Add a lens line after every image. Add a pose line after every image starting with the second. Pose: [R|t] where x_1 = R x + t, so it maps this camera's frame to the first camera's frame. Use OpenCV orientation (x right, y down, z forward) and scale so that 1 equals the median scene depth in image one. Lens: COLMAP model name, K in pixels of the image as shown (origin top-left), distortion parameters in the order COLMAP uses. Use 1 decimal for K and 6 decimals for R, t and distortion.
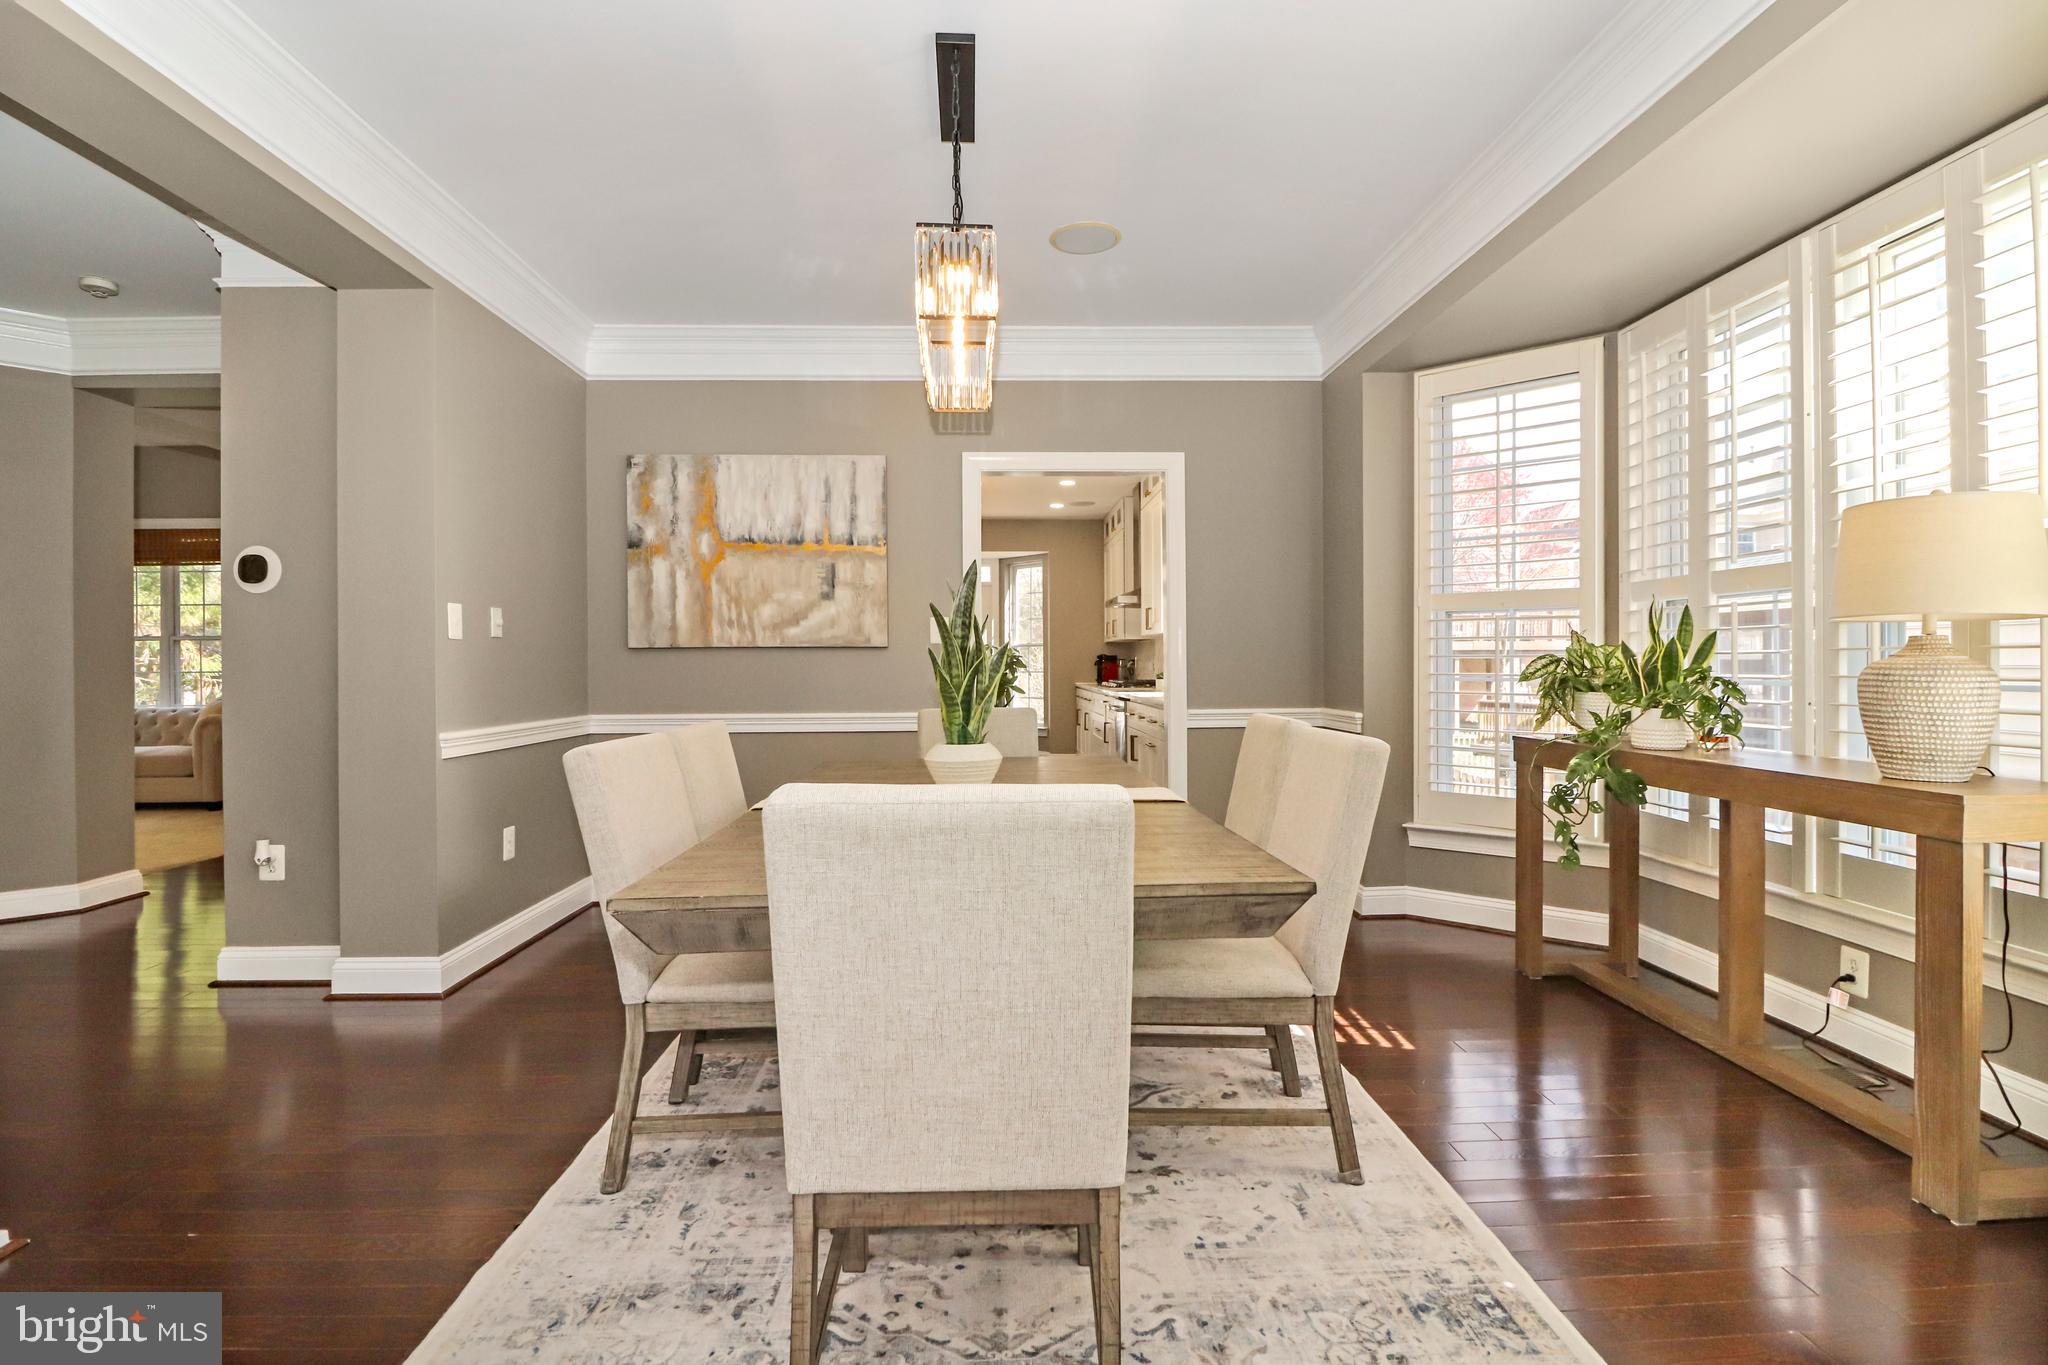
lens RADIAL K [[954.5, 0, 1016.7], [0, 954.5, 659.0], [0, 0, 1]] dist [0.013746, -0.013932]
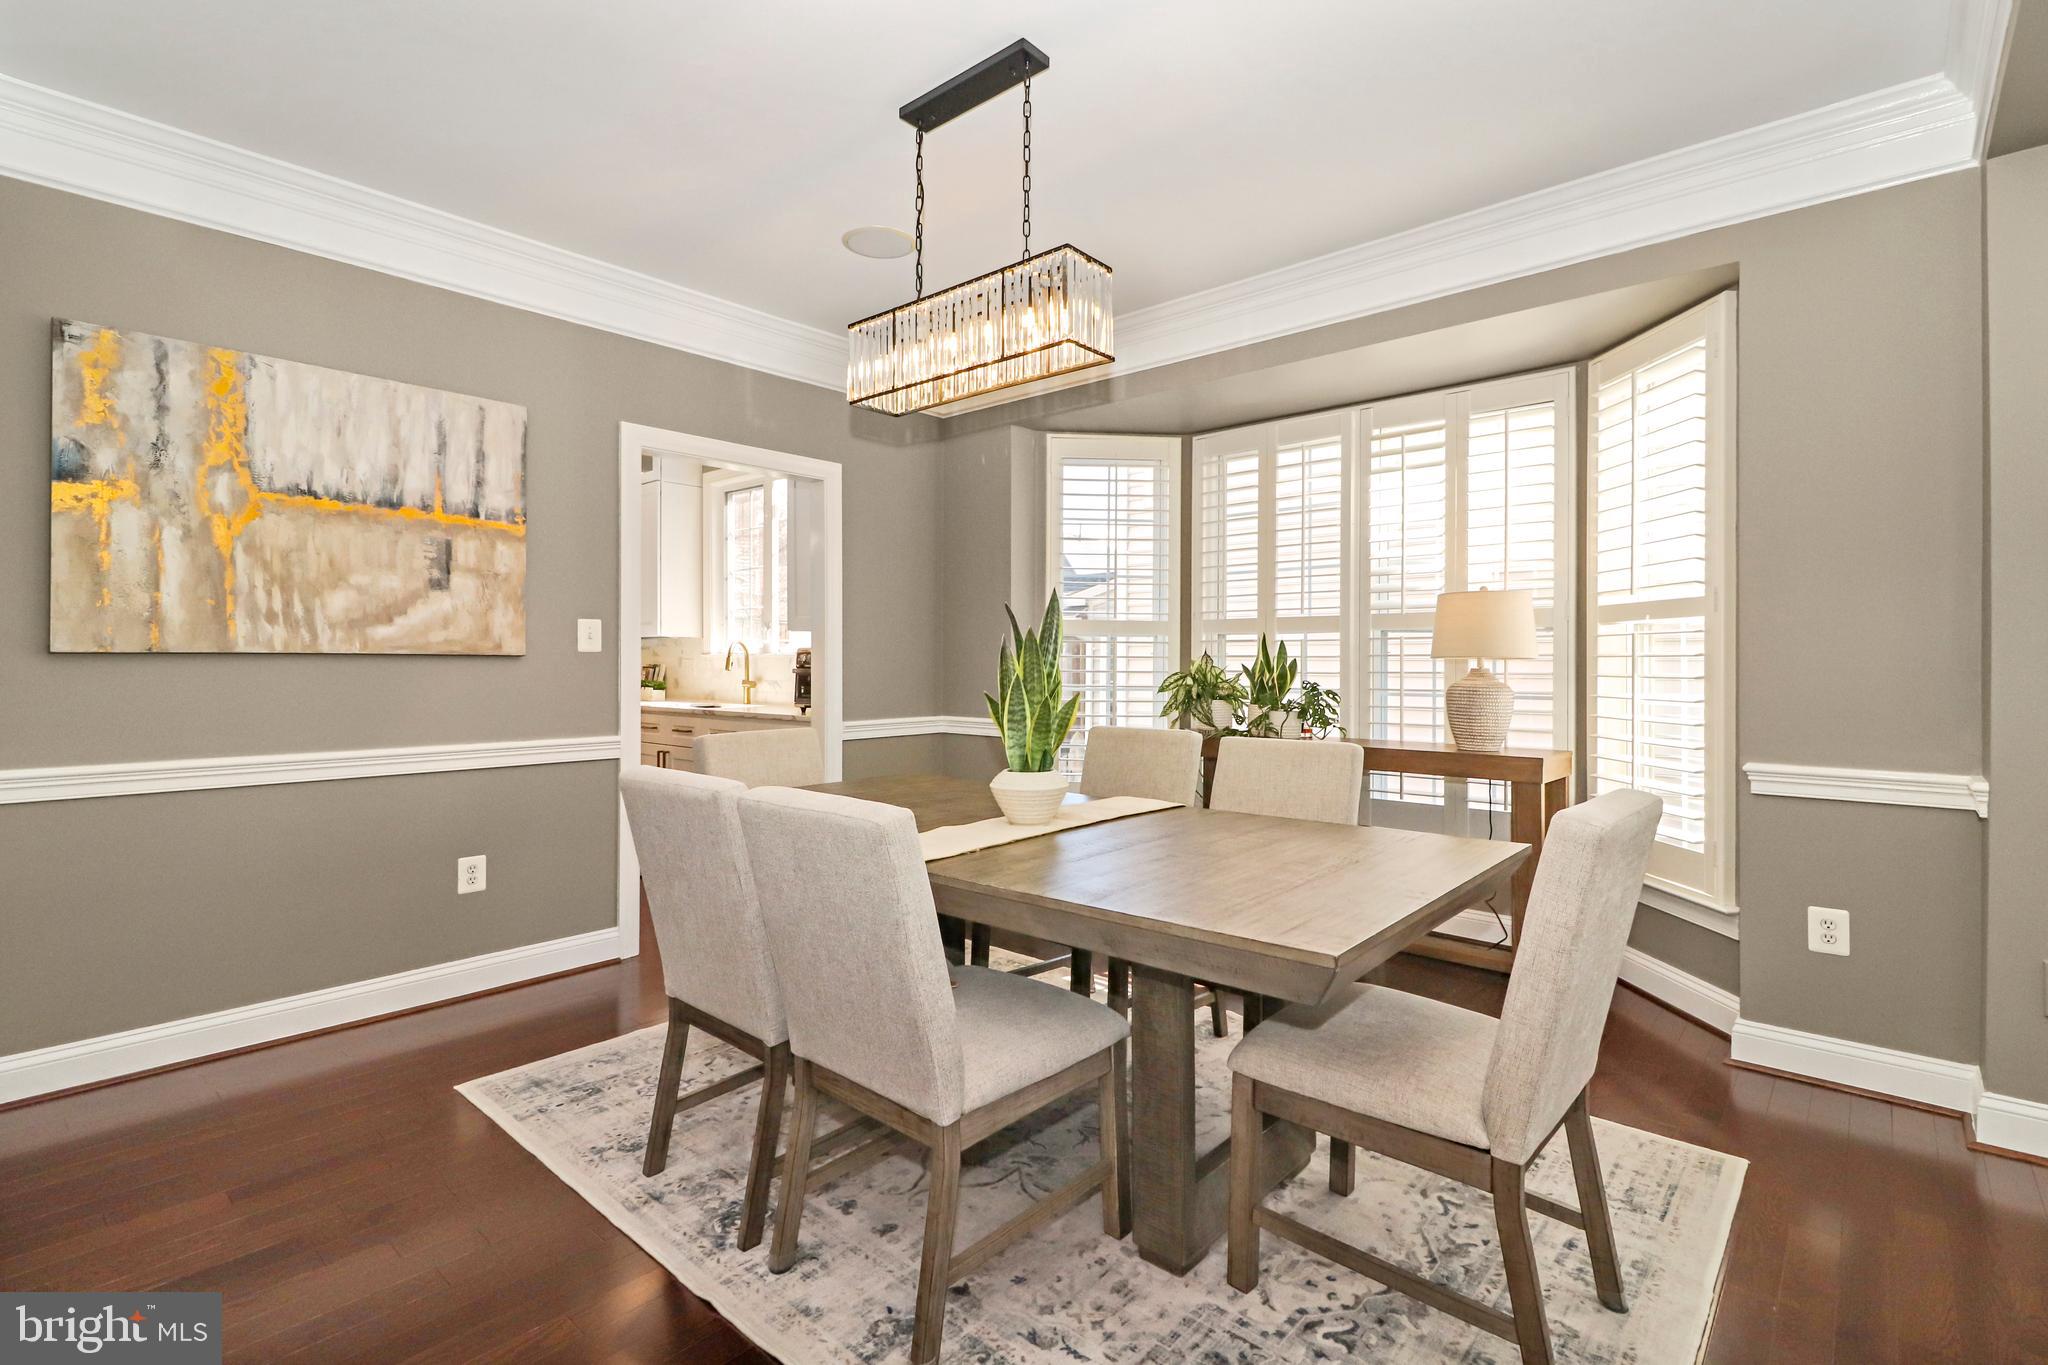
lens RADIAL K [[954.5, 0, 1016.7], [0, 954.5, 659.0], [0, 0, 1]] dist [0.013746, -0.013932]
pose [[0.691121, 0.009988, 0.722670, -0.419768], [-0.013209, 0.999912, -0.001187, -0.014319], [-0.722619, -0.008726, 0.691192, 0.180741]]
